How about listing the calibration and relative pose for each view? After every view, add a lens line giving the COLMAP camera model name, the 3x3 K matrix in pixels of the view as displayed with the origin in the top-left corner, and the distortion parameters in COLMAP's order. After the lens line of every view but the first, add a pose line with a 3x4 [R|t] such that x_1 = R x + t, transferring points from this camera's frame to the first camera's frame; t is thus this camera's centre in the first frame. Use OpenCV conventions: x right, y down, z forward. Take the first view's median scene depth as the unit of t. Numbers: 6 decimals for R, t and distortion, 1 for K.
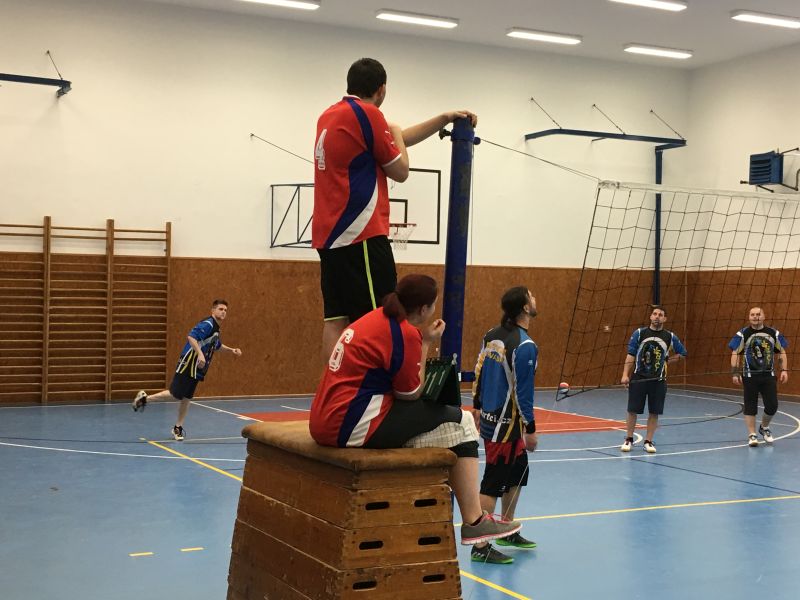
lens RADIAL K [[1175.1, 0, 397.9], [0, 1175.1, 299.7], [0, 0, 1]] dist [0.044693, 0.130772]
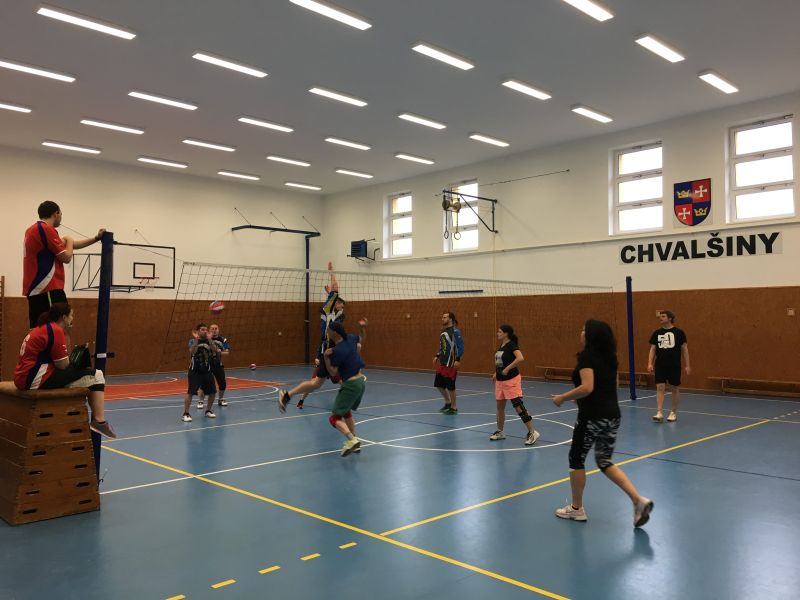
lens RADIAL K [[680.7, 0, 397.4], [0, 680.7, 298.5], [0, 0, 1]] dist [0.090683, -0.112889]
pose [[0.957313, -0.007939, 0.288945, 0.057836], [0.016582, 0.999485, -0.027476, 0.002090], [-0.288578, 0.031095, 0.956951, -0.097055]]
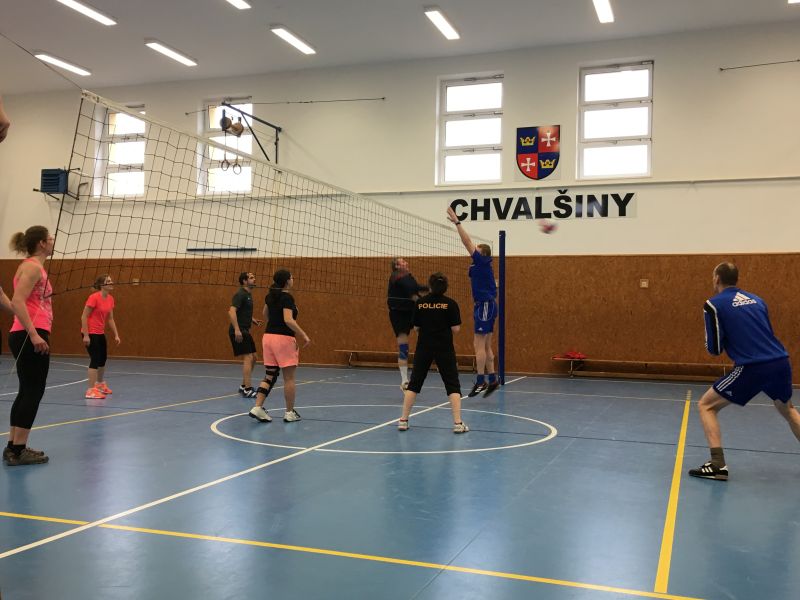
lens RADIAL K [[825.6, 0, 397.9], [0, 825.6, 297.4], [0, 0, 1]] dist [0.073907, -0.057346]
pose [[0.733992, 0.012147, 0.679049, -0.040223], [-0.007054, 0.999922, -0.010262, 0.028246], [-0.679121, 0.002742, 0.734021, 0.083069]]
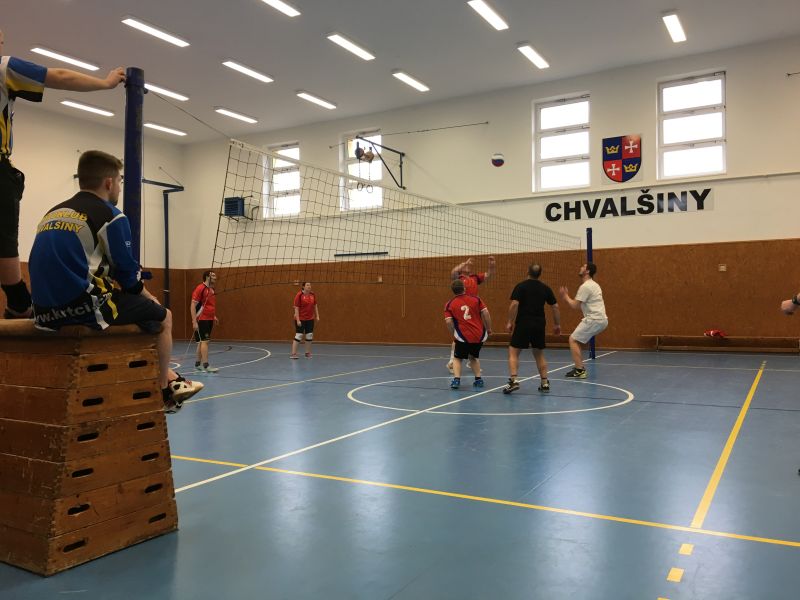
lens RADIAL K [[682.6, 0, 397.8], [0, 682.6, 297.8], [0, 0, 1]] dist [0.088261, -0.110675]
pose [[0.837347, -0.021010, 0.546267, -0.035438], [0.024829, 0.999692, 0.000391, 0.028600], [-0.546107, 0.013235, 0.837611, 0.067773]]
